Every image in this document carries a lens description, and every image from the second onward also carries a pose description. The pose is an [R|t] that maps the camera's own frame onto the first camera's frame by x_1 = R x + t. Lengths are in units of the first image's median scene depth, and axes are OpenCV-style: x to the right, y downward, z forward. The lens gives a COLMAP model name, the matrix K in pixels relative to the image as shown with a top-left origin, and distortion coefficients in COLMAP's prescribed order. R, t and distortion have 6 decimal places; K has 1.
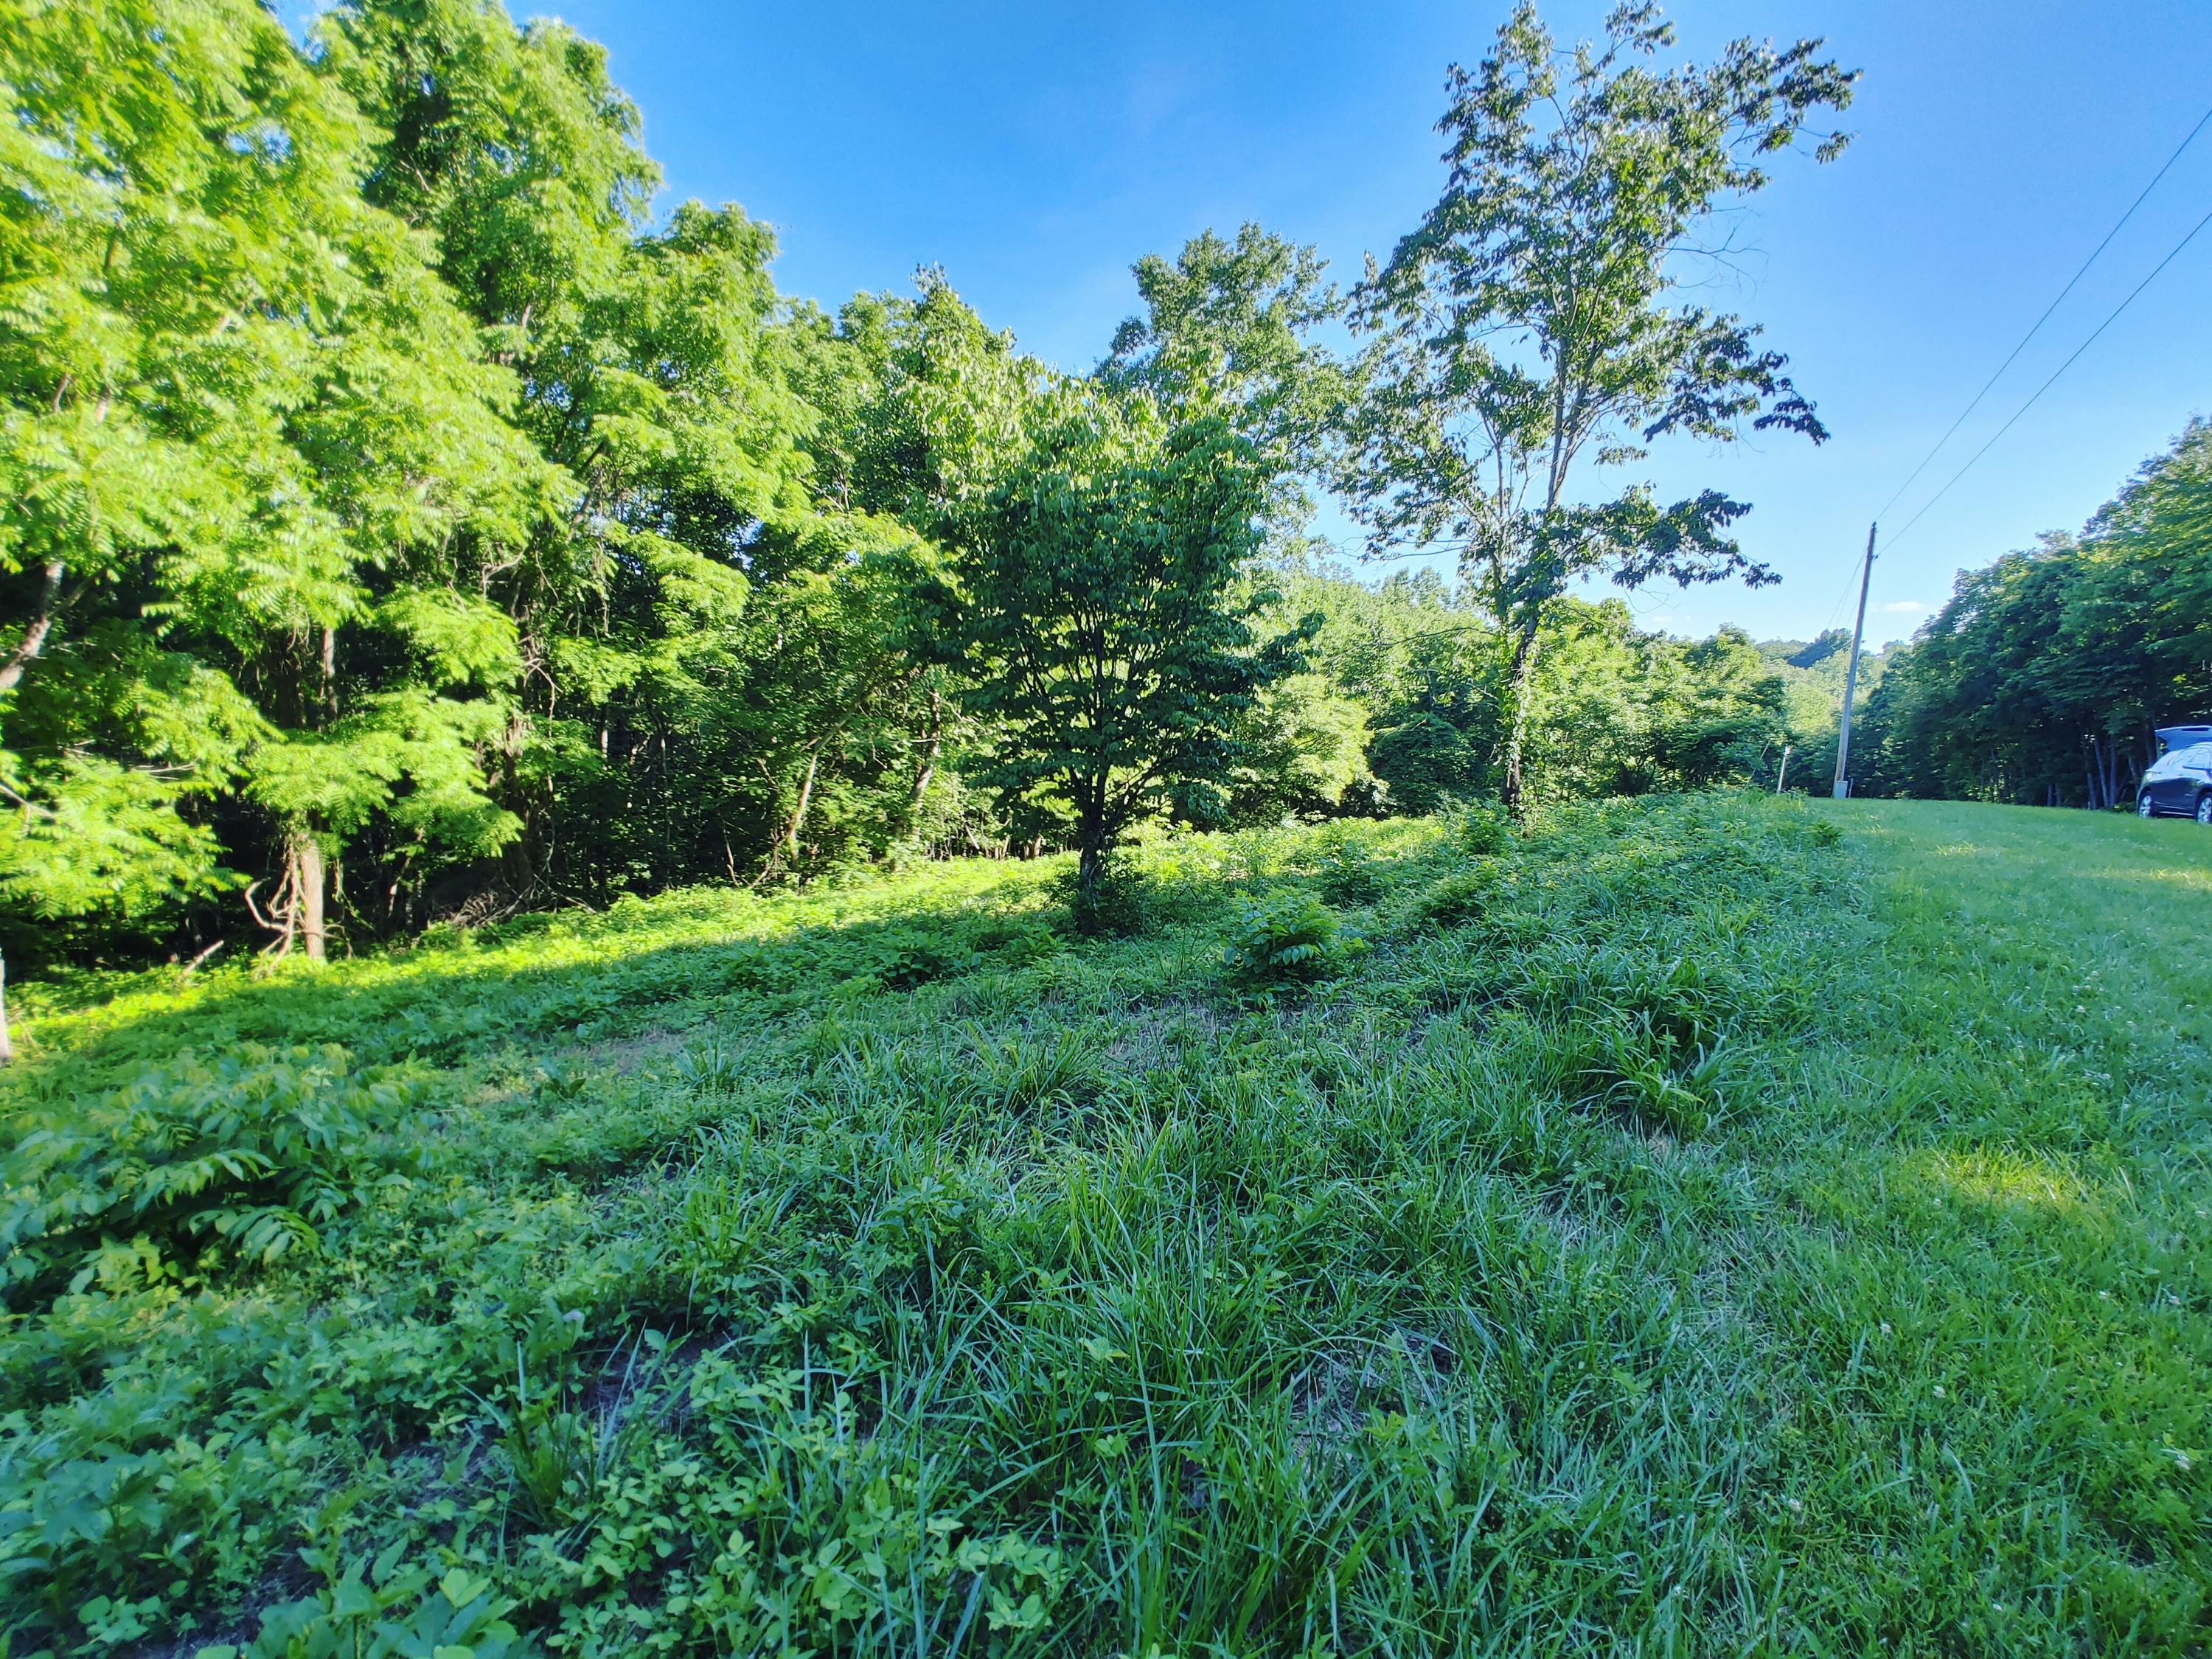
lens RADIAL K [[935.2, 0, 1105.4], [0, 935.2, 833.0], [0, 0, 1]] dist [-0.000594, 0.000813]
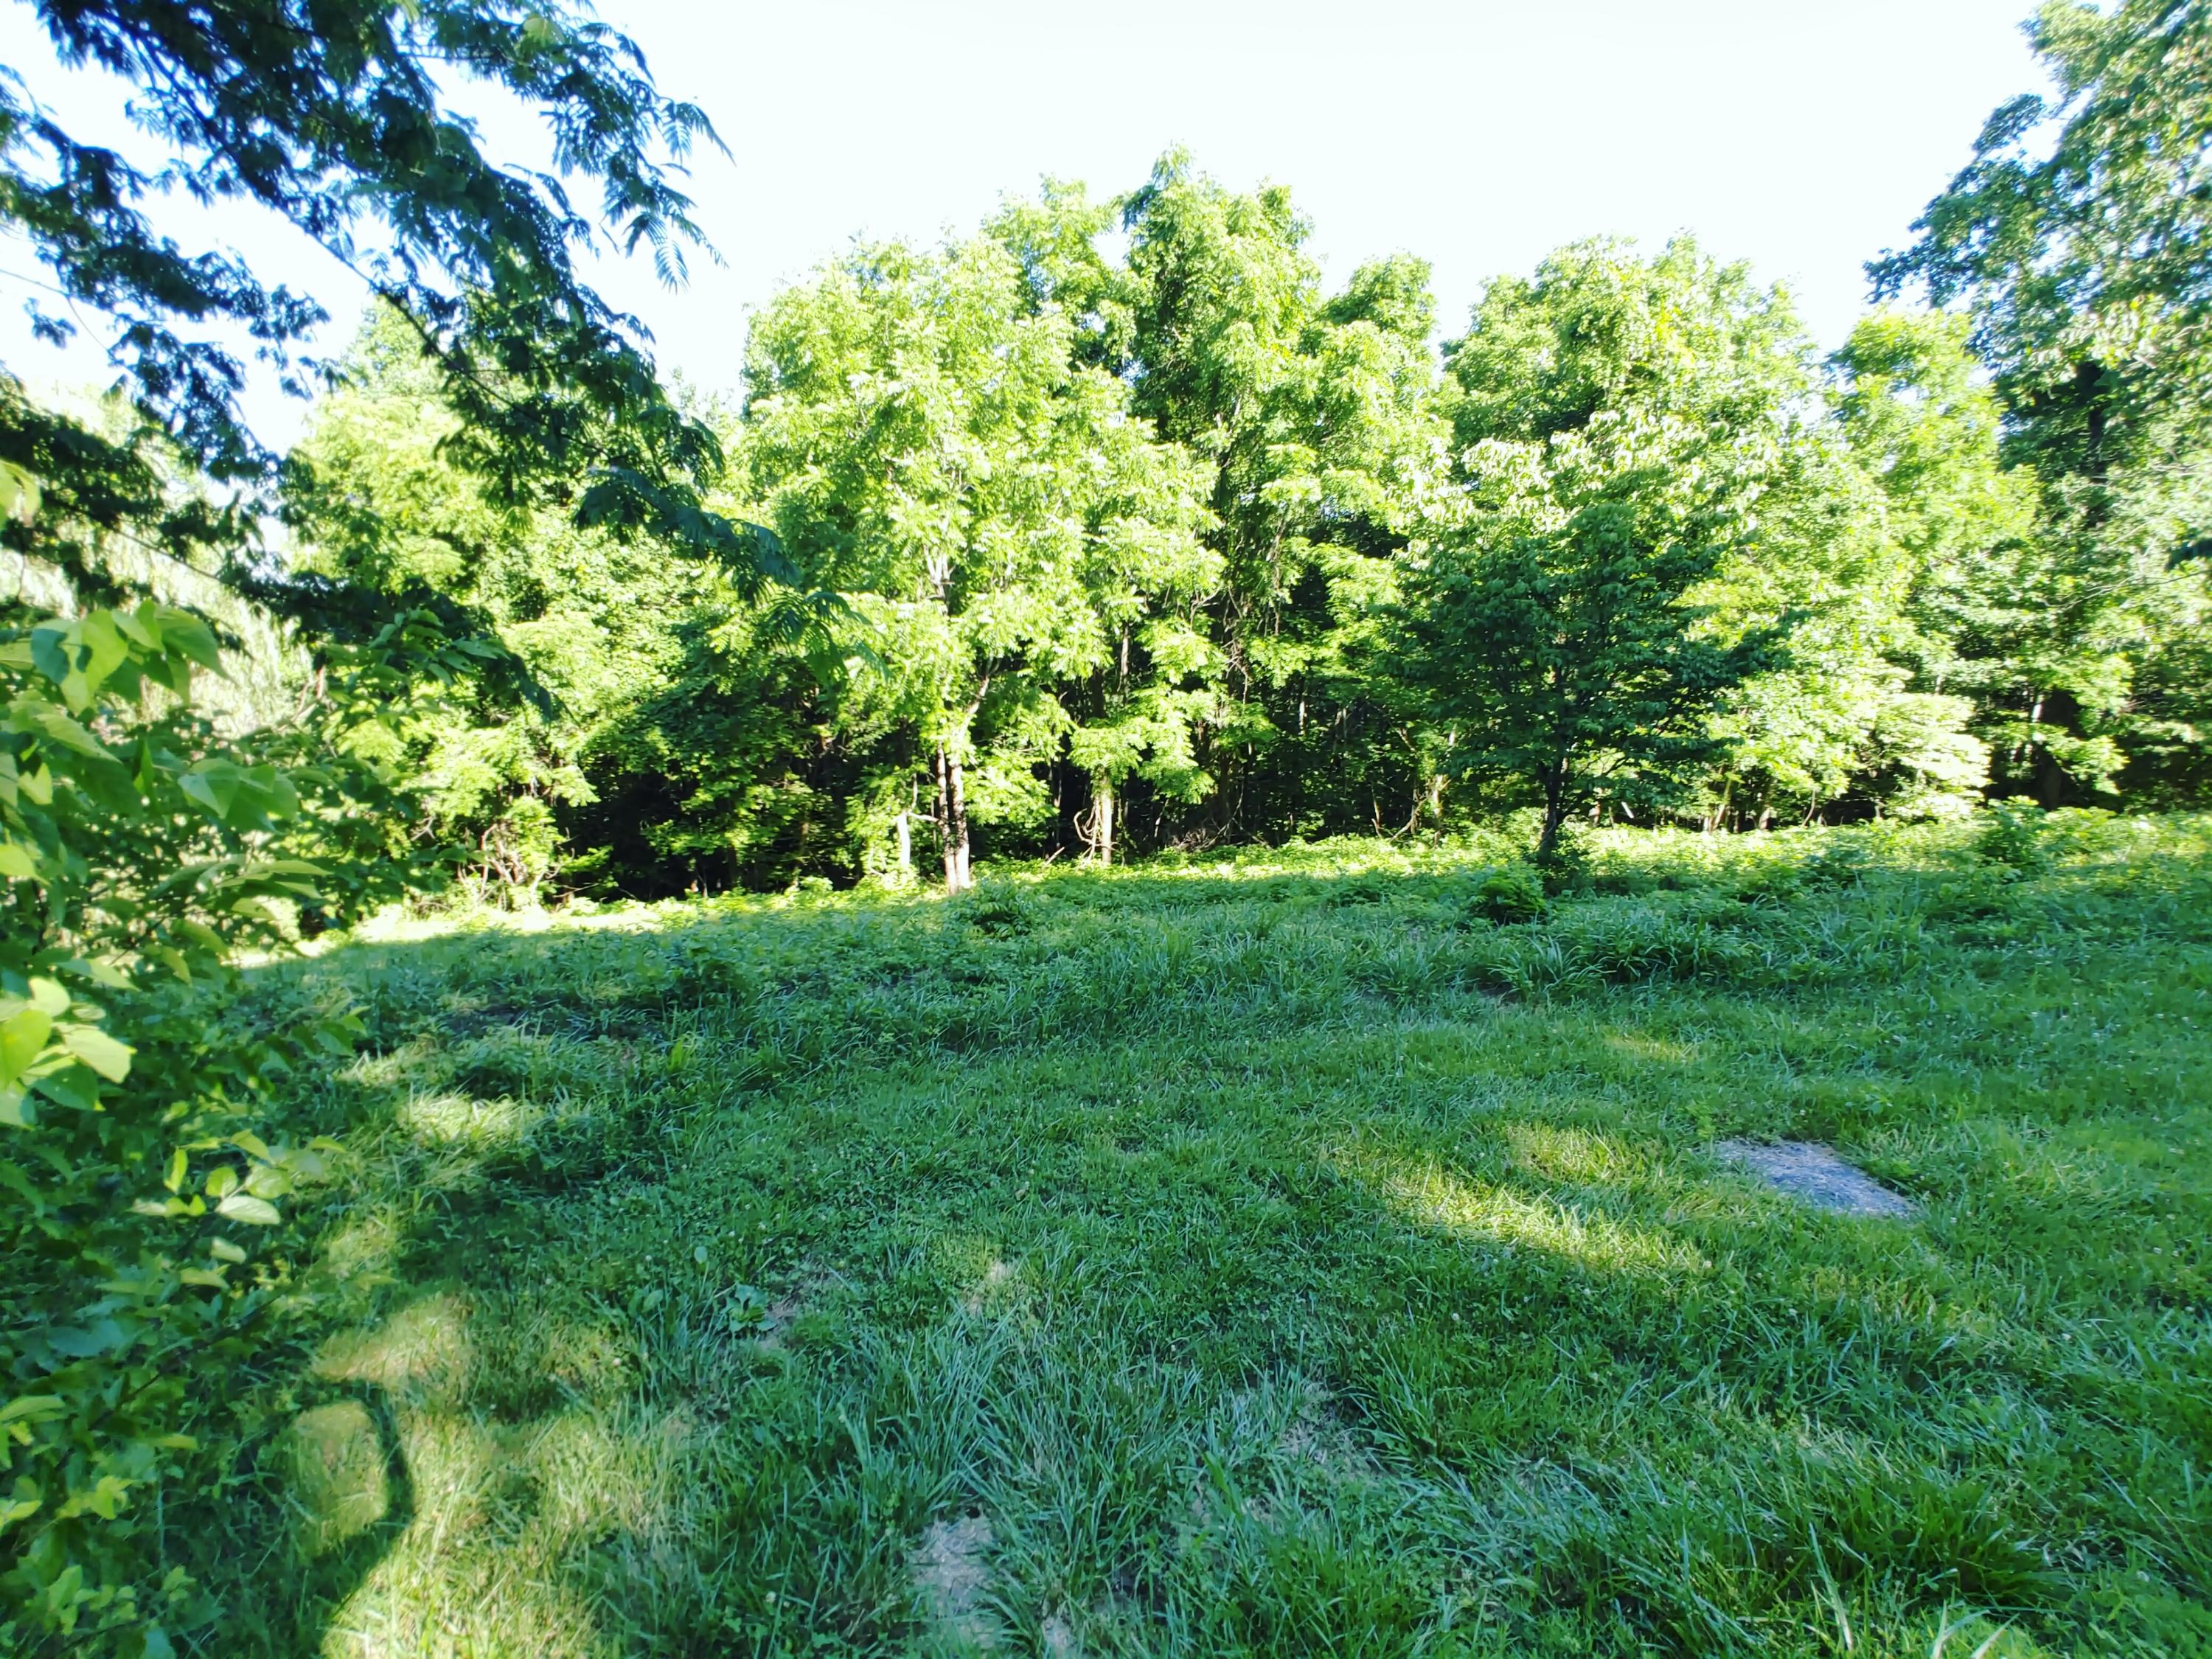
lens RADIAL K [[985.1, 0, 1048.2], [0, 985.1, 837.9], [0, 0, 1]] dist [-0.002420, 0.000933]
pose [[0.693833, 0.076561, -0.716055, 0.289143], [-0.035806, 0.996770, 0.071880, -0.023355], [0.719245, -0.024234, 0.694333, -0.222095]]
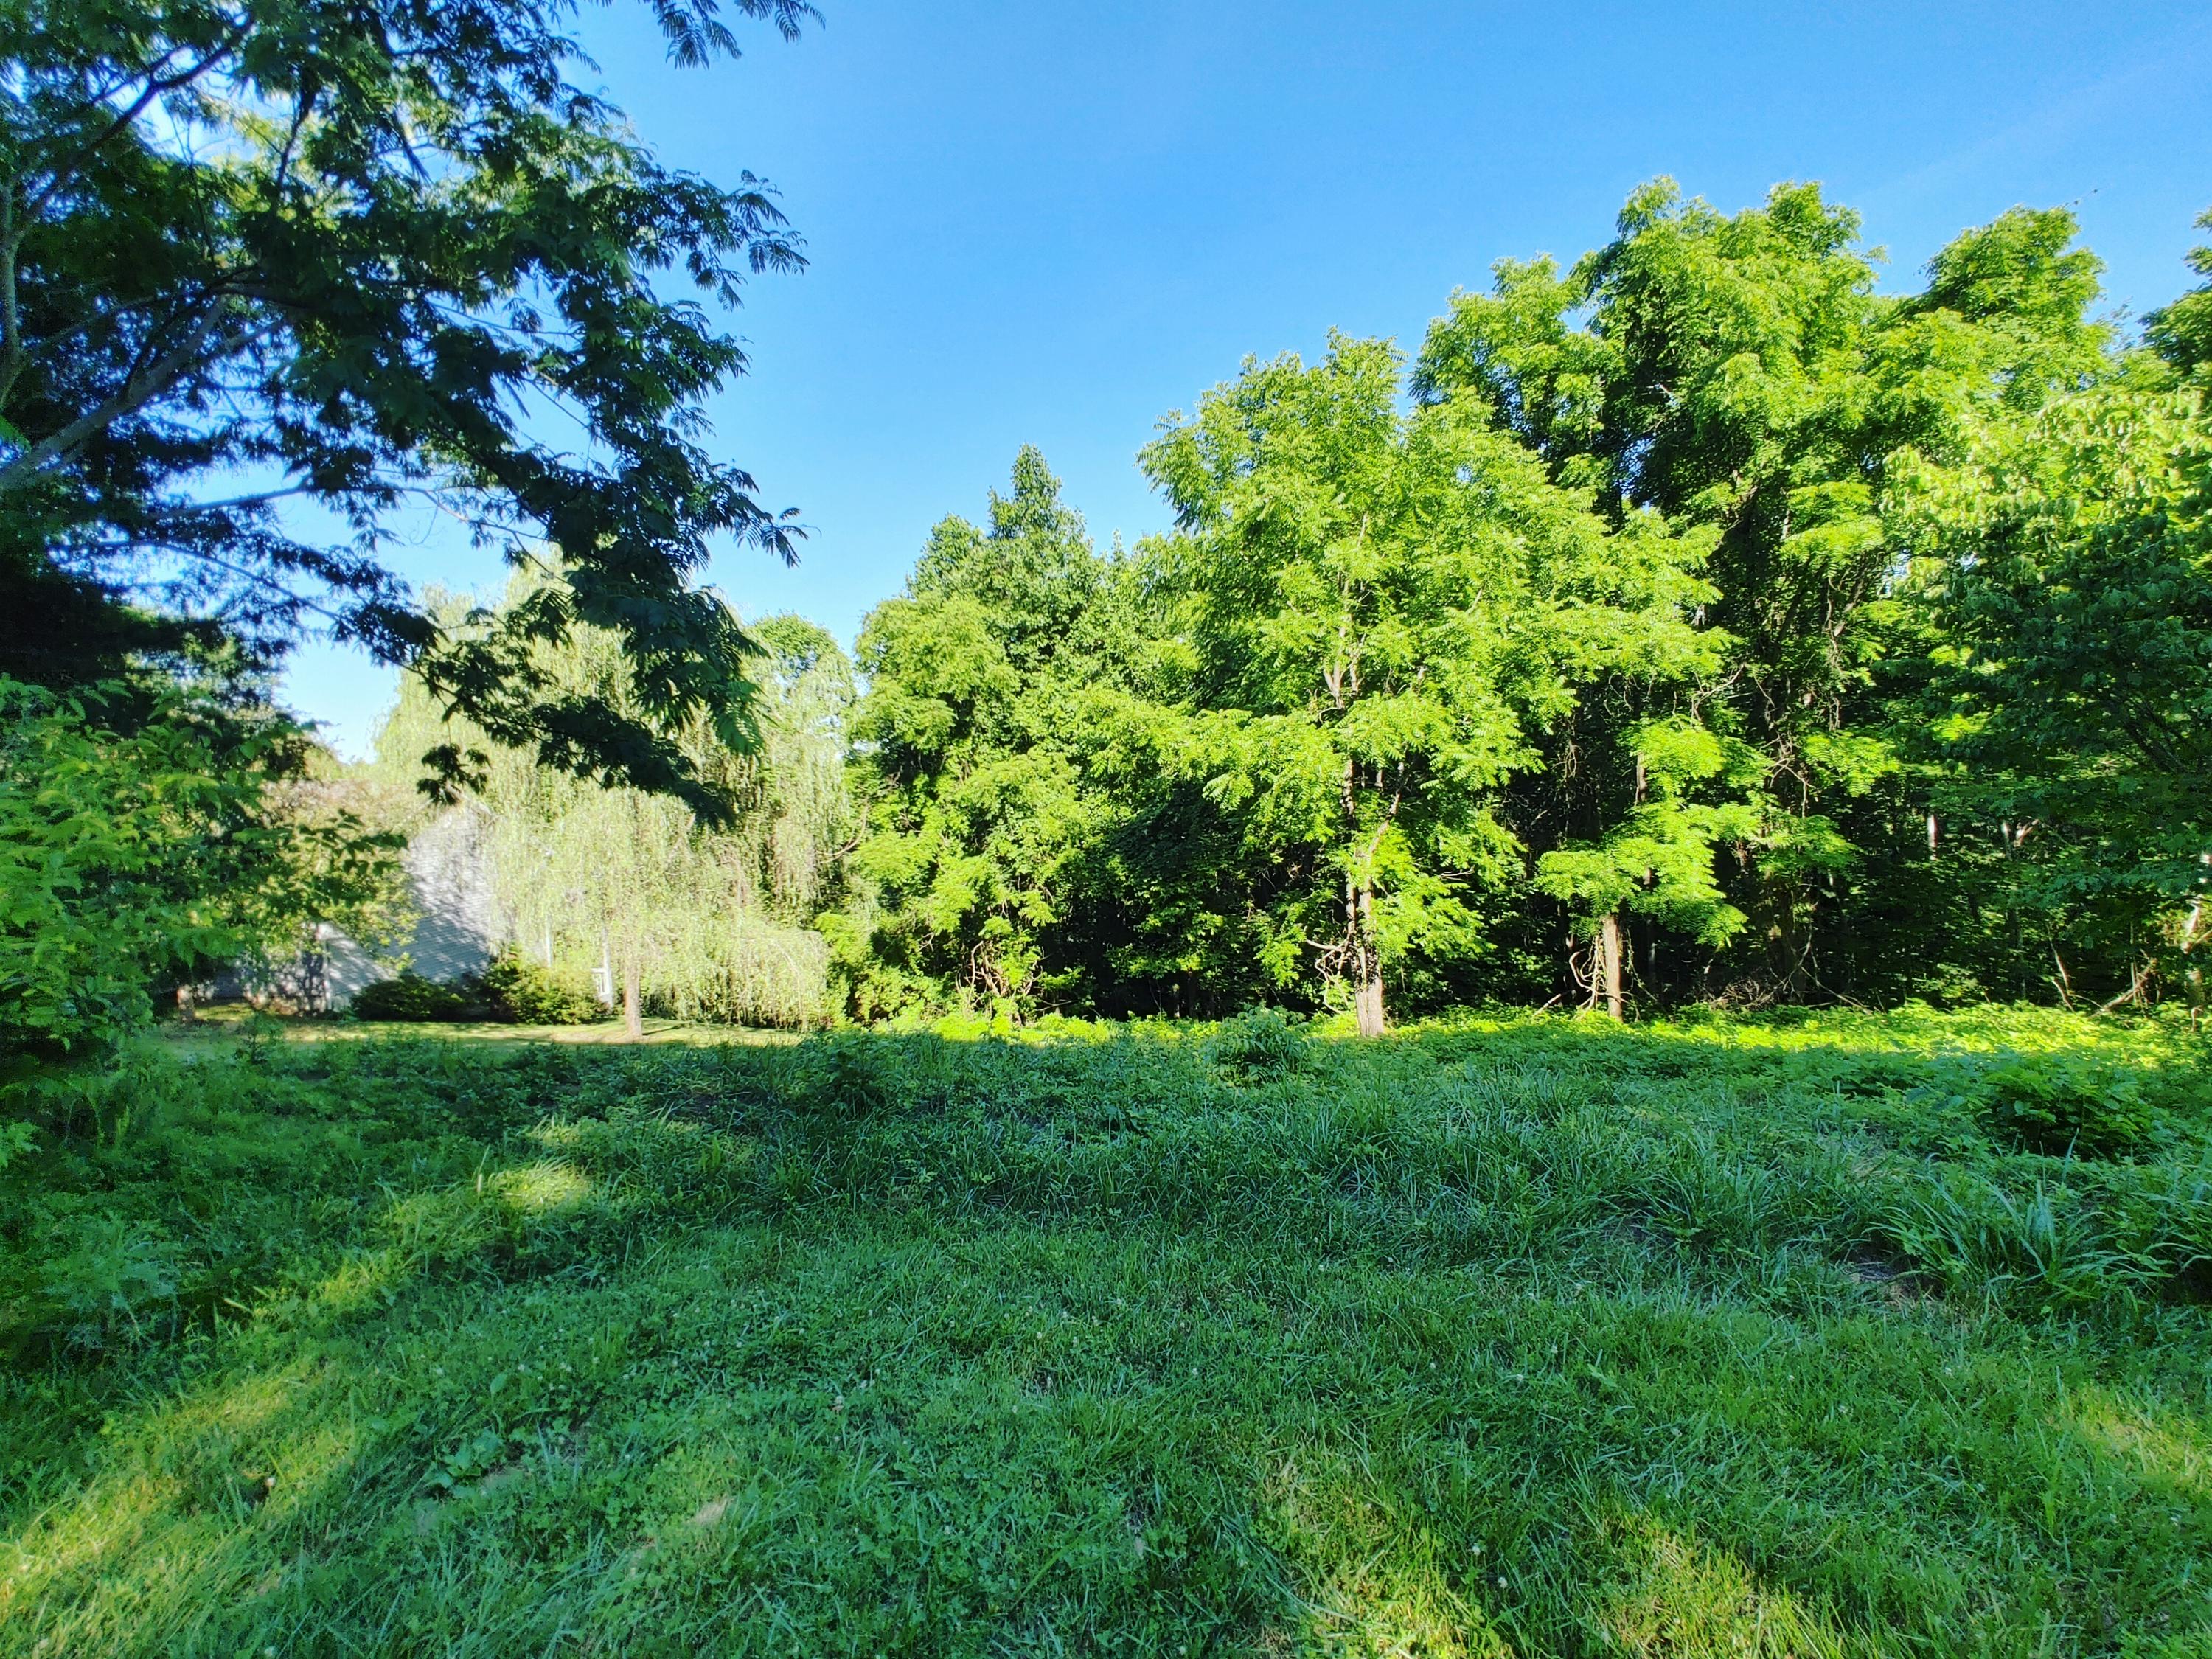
lens RADIAL K [[977.1, 0, 1061.3], [0, 977.1, 809.1], [0, 0, 1]] dist [0.006841, 0.000514]
pose [[0.238415, -0.058850, -0.969379, 0.312583], [-0.046365, 0.996334, -0.071889, -0.017339], [0.970056, 0.062085, 0.234813, -0.044234]]
